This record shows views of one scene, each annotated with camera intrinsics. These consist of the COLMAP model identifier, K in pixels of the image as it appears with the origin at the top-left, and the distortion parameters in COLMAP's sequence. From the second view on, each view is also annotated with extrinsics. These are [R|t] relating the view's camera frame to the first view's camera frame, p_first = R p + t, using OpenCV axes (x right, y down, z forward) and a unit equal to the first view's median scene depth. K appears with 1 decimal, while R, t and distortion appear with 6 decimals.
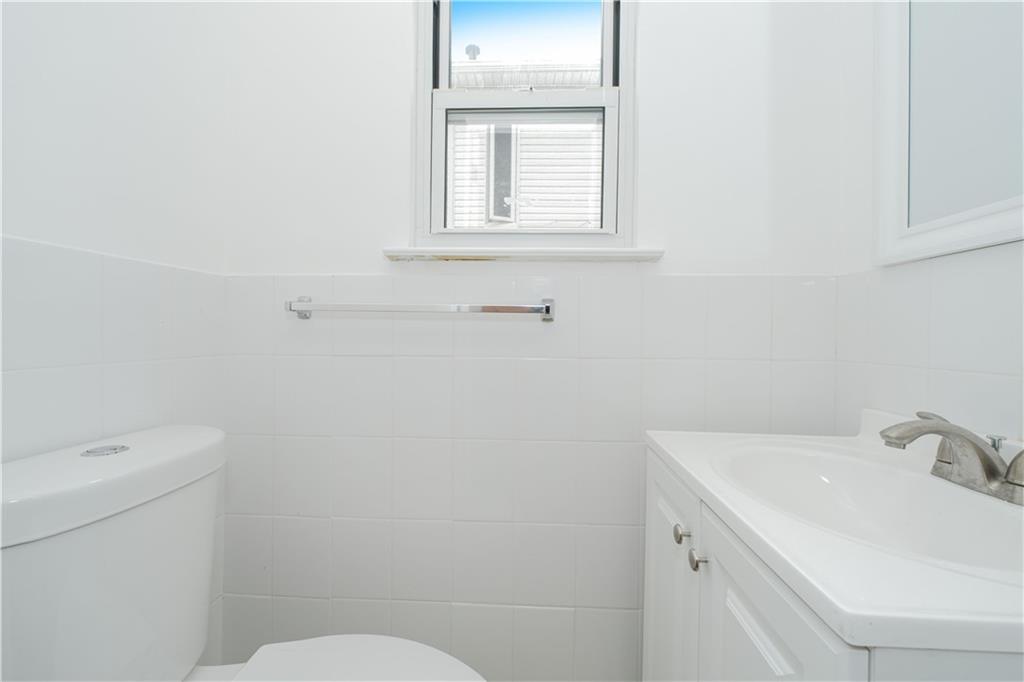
lens RADIAL K [[430.3, 0, 514.6], [0, 430.3, 336.0], [0, 0, 1]] dist [0.000248, -0.000376]
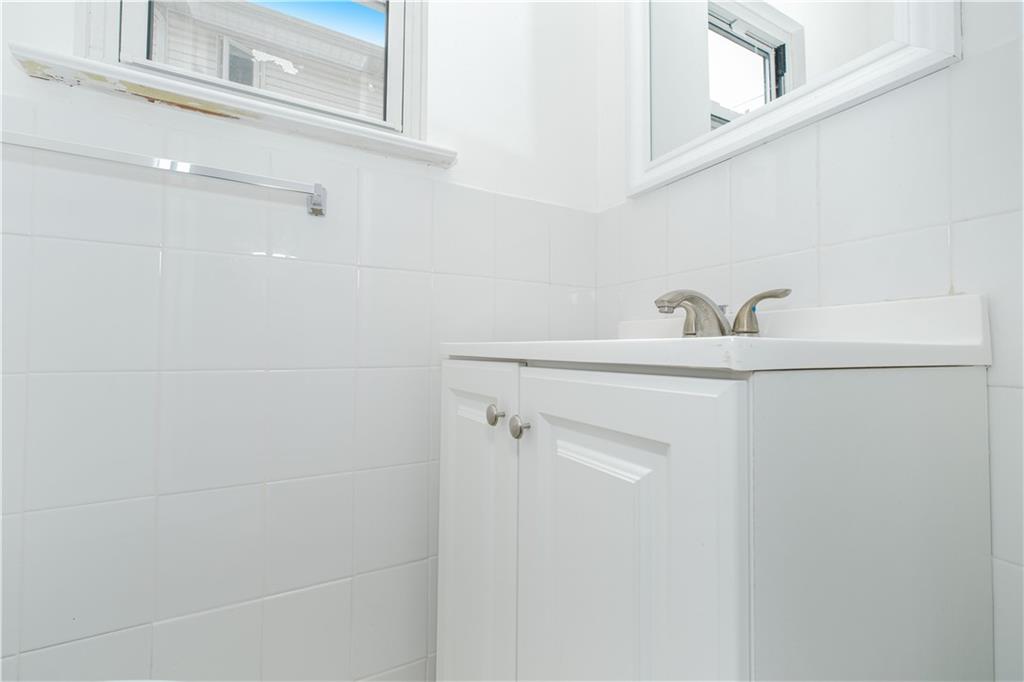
lens RADIAL K [[430.3, 0, 514.6], [0, 430.3, 336.0], [0, 0, 1]] dist [0.000248, -0.000376]
pose [[0.854366, 0.006635, 0.519630, -0.022057], [0.006035, 0.999724, -0.022687, 0.216833], [-0.519637, 0.022519, 0.854090, 0.158202]]
